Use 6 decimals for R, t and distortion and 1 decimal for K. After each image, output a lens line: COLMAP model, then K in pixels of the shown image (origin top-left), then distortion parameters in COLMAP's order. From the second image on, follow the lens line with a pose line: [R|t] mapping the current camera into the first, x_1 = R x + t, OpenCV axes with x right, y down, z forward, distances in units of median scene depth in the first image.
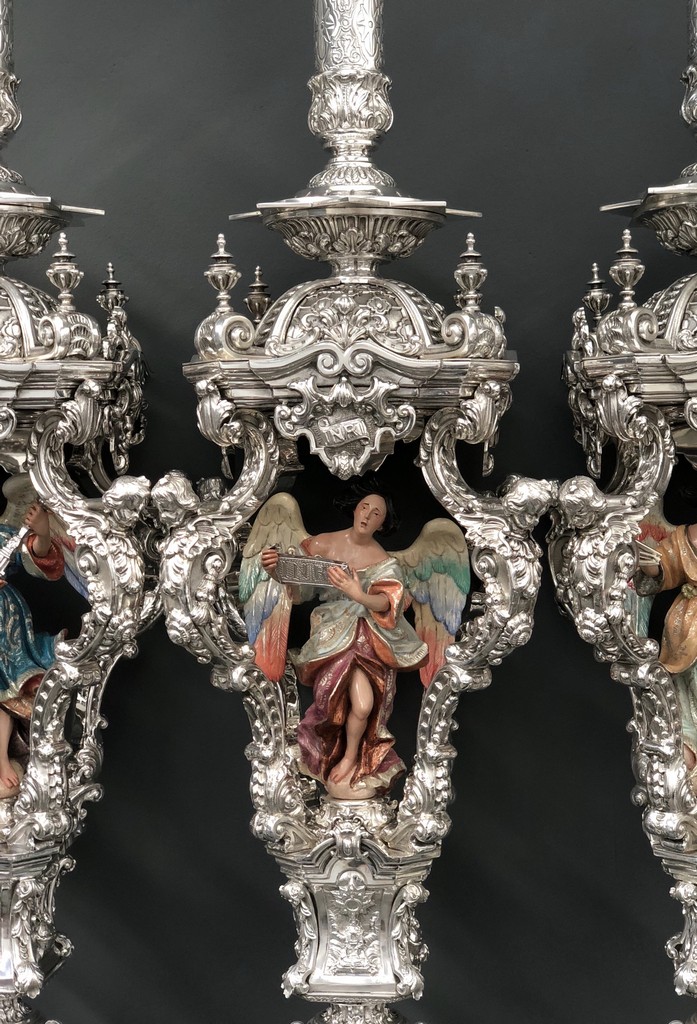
lens RADIAL K [[1647.8, 0, 385.6], [0, 1647.8, 516.8], [0, 0, 1]] dist [0.033825, 0.000000]
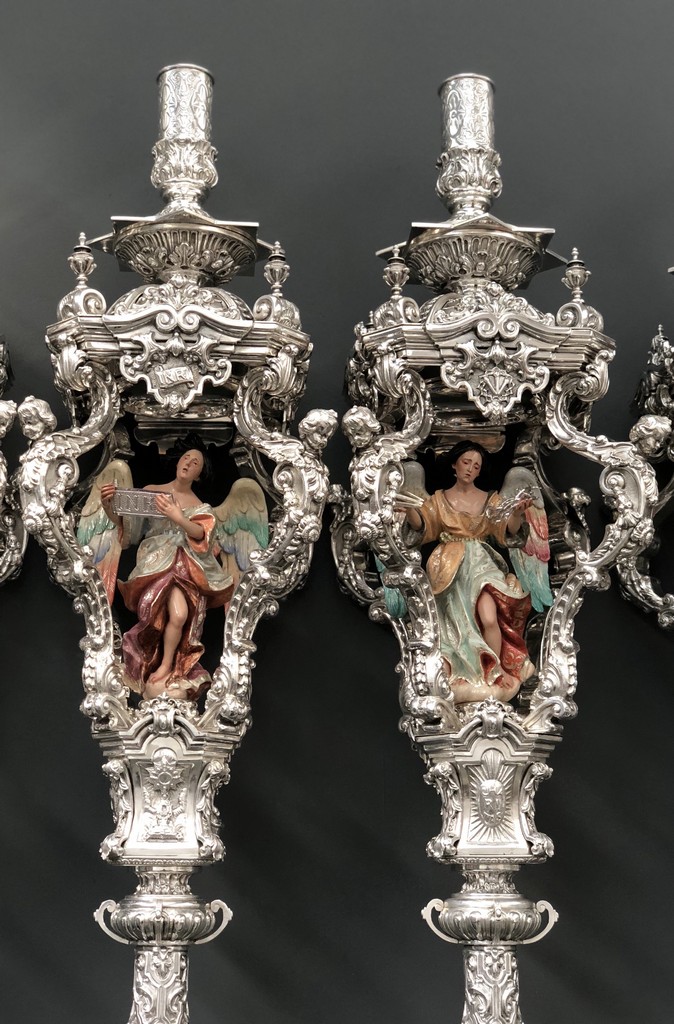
lens RADIAL K [[1608.5, 0, 331.9], [0, 1608.5, 529.9], [0, 0, 1]] dist [0.054891, 0.000000]
pose [[0.994066, 0.038215, 0.101841, -0.025588], [-0.011692, 0.968368, -0.249251, 0.354395], [-0.108145, 0.246581, 0.963069, -0.167470]]
